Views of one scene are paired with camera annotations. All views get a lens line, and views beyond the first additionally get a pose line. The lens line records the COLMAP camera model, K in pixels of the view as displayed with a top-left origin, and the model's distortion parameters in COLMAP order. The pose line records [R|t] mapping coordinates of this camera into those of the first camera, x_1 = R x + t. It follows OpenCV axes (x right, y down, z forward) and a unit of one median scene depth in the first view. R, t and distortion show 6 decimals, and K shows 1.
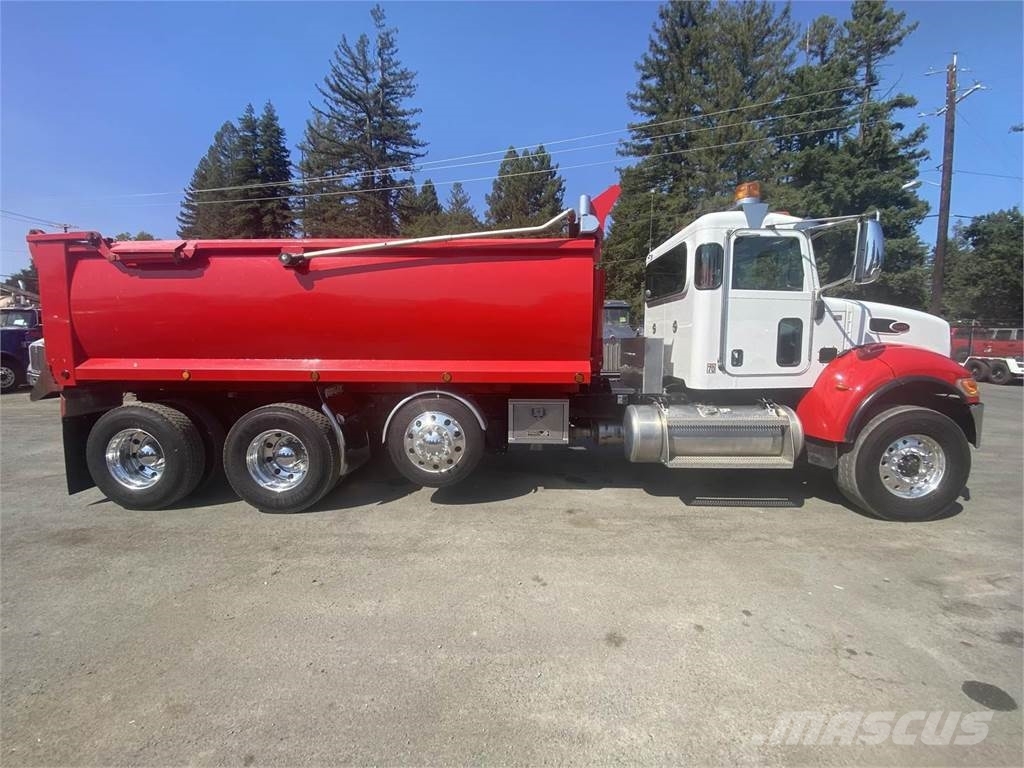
lens RADIAL K [[407.6, 0, 508.6], [0, 407.6, 386.2], [0, 0, 1]] dist [0.021281, -0.019469]
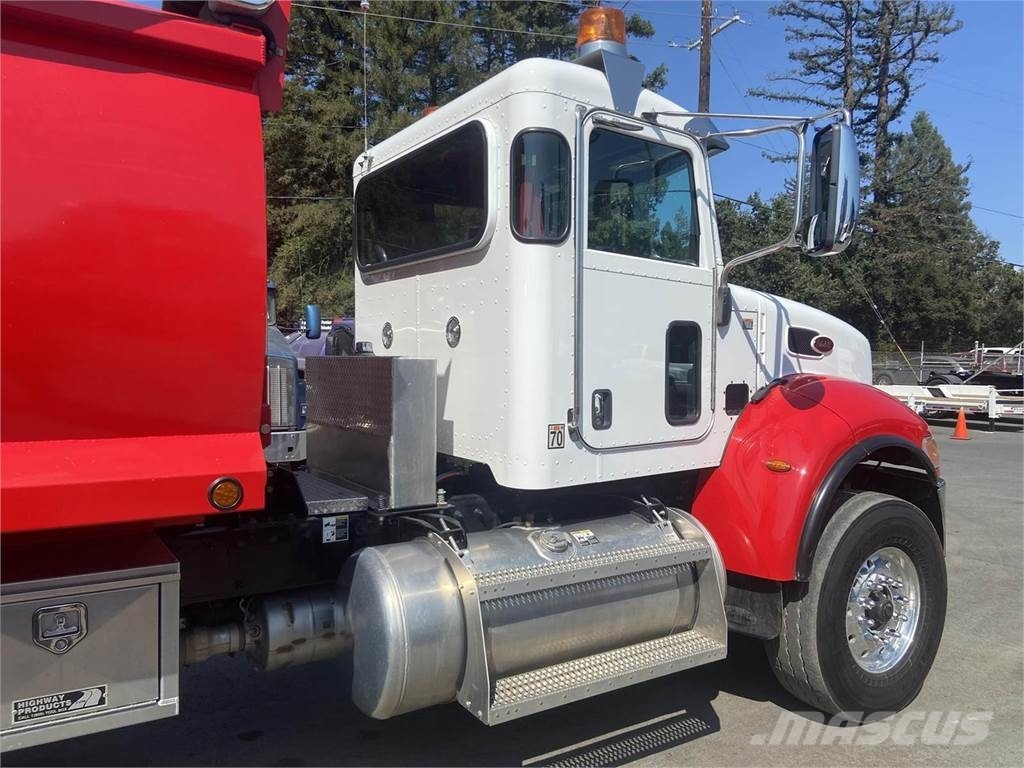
lens RADIAL K [[766.7, 0, 513.2], [0, 766.7, 387.6], [0, 0, 1]] dist [0.119093, -0.154034]
pose [[0.819177, -0.009386, 0.573464, 0.023549], [0.050727, 0.997133, -0.056143, -0.051070], [-0.571293, 0.075081, 0.817305, 0.396260]]
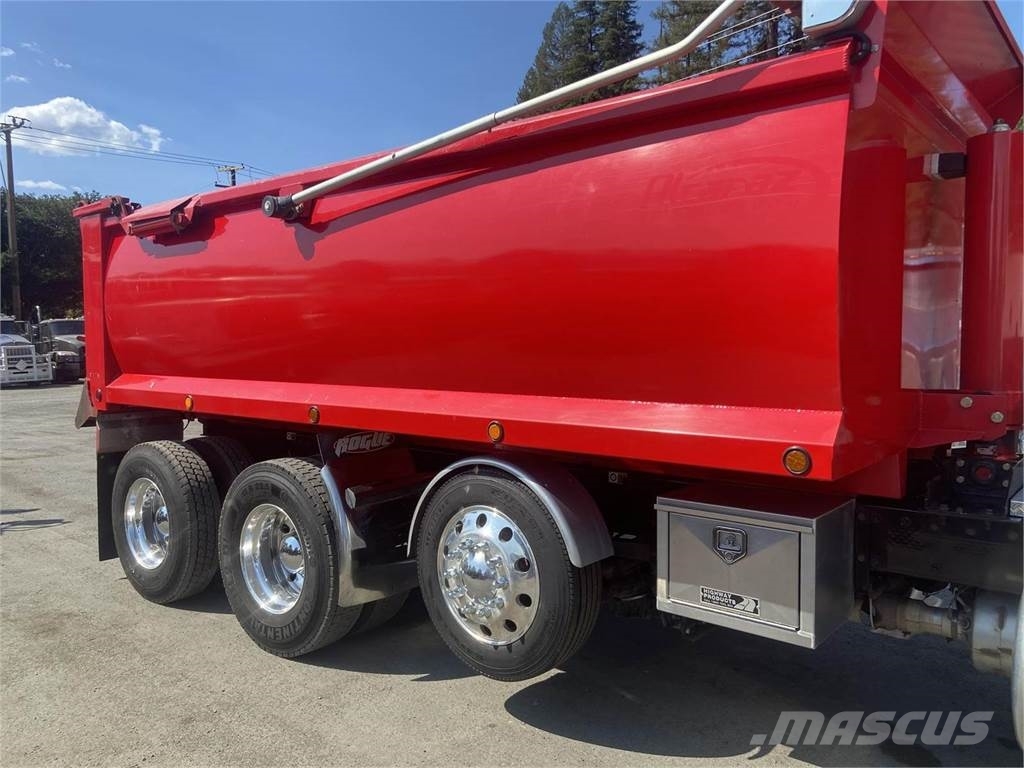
lens RADIAL K [[766.7, 0, 513.2], [0, 766.7, 387.6], [0, 0, 1]] dist [0.119093, -0.154034]
pose [[0.794950, 0.030405, -0.605913, 0.350180], [-0.059902, 0.997797, -0.028520, -0.045491], [0.603711, 0.058967, 0.795020, 0.321983]]
